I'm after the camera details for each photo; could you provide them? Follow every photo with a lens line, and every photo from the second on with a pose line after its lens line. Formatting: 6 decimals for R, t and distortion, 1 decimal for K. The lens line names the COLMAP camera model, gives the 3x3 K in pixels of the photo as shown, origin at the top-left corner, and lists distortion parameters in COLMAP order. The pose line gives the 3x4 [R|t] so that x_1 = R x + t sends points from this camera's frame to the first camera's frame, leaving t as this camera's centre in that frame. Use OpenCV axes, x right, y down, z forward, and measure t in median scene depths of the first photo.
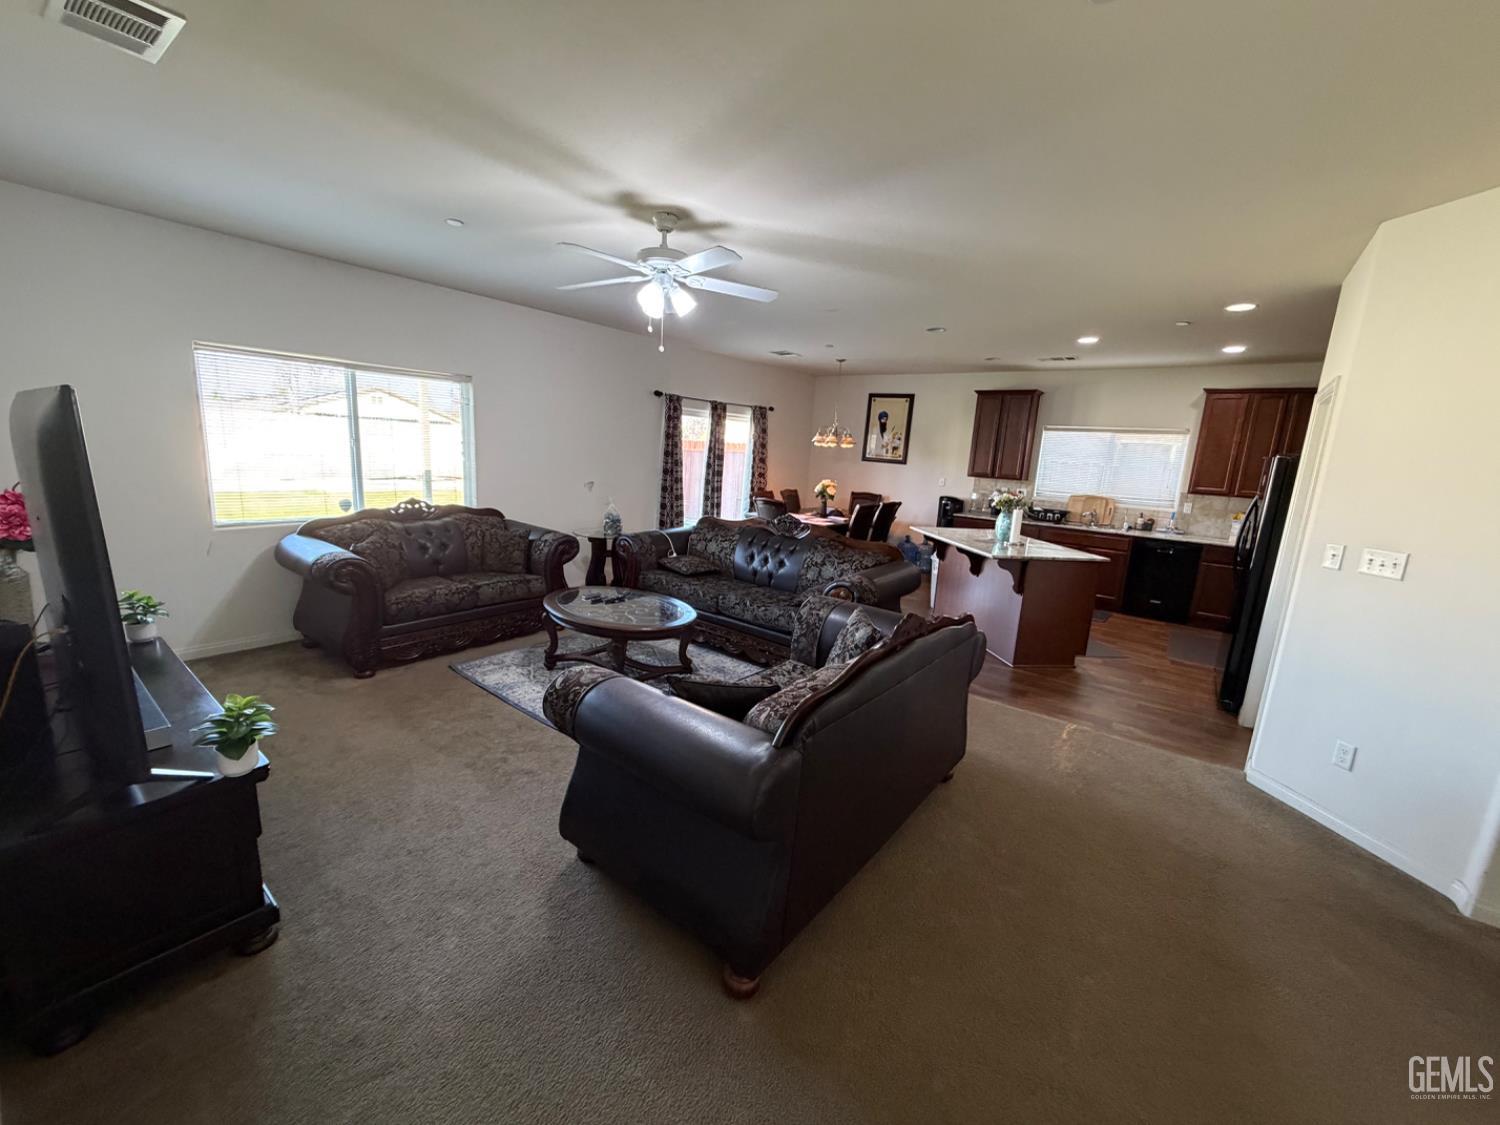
lens RADIAL K [[596.5, 0, 746.2], [0, 596.5, 560.2], [0, 0, 1]] dist [-0.000914, 0.000251]
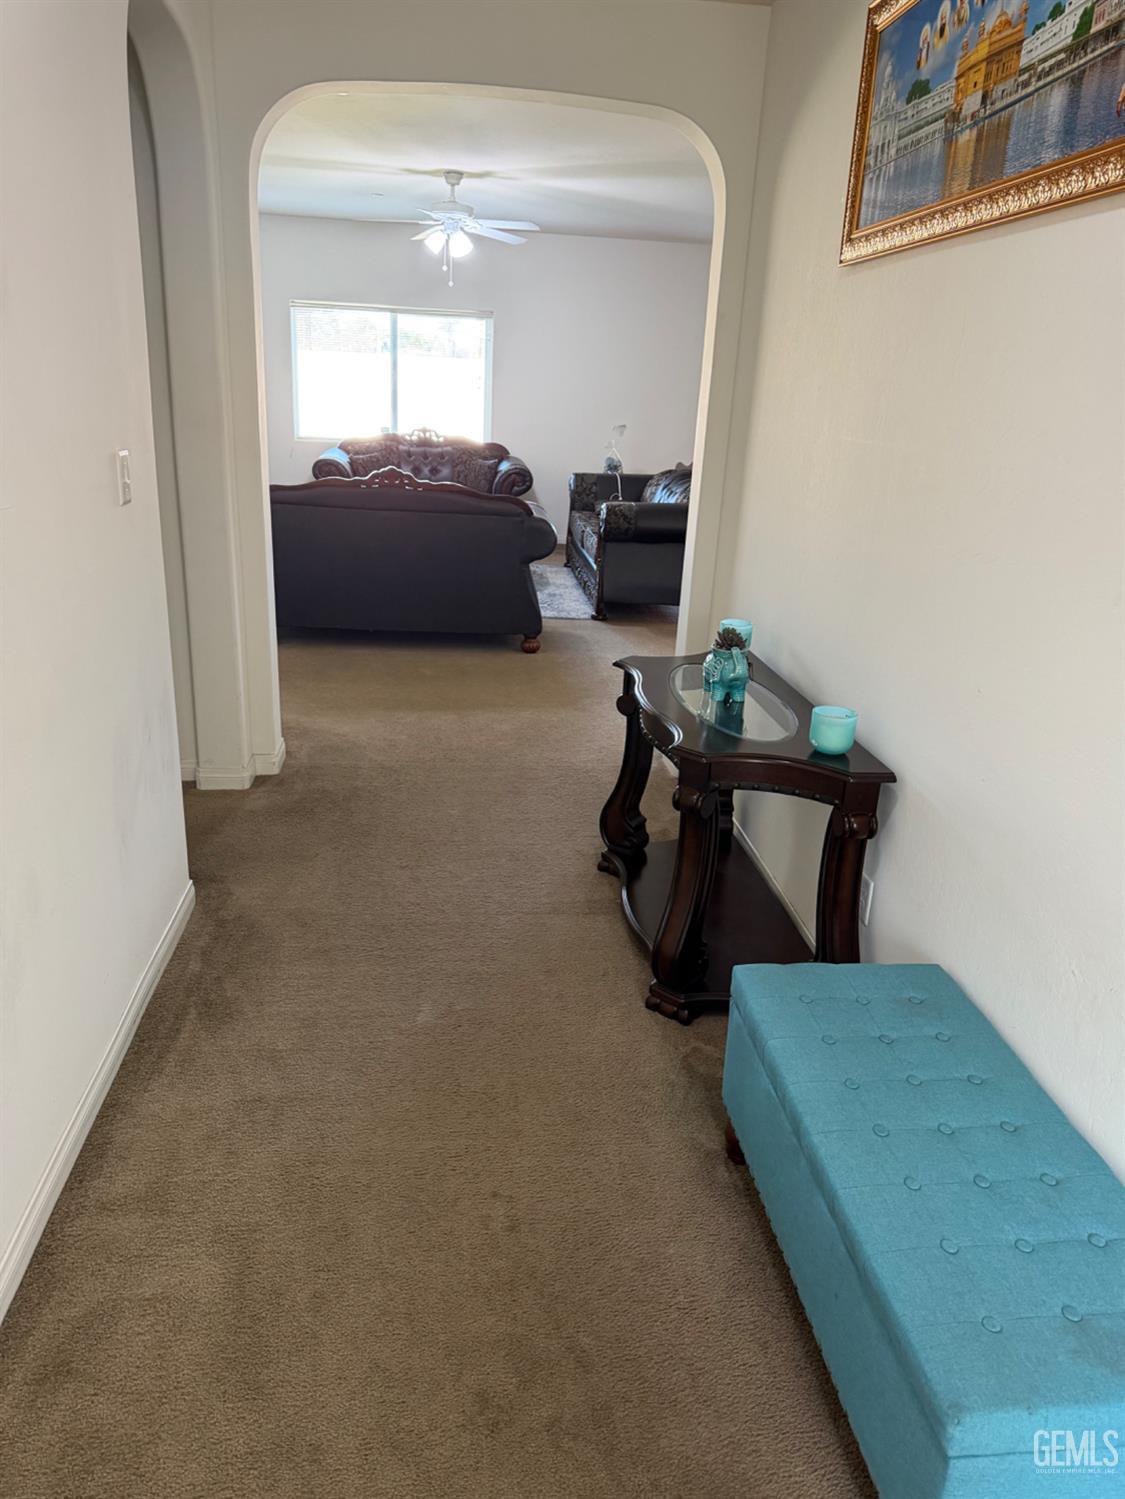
lens RADIAL K [[1052.6, 0, 562.4], [0, 1052.6, 748.9], [0, 0, 1]] dist [0.057795, -0.067833]
pose [[0.692036, 0.219792, -0.687588, 1.482610], [-0.145454, 0.975440, 0.165410, 0.159908], [0.707057, -0.014458, 0.707009, -0.344913]]
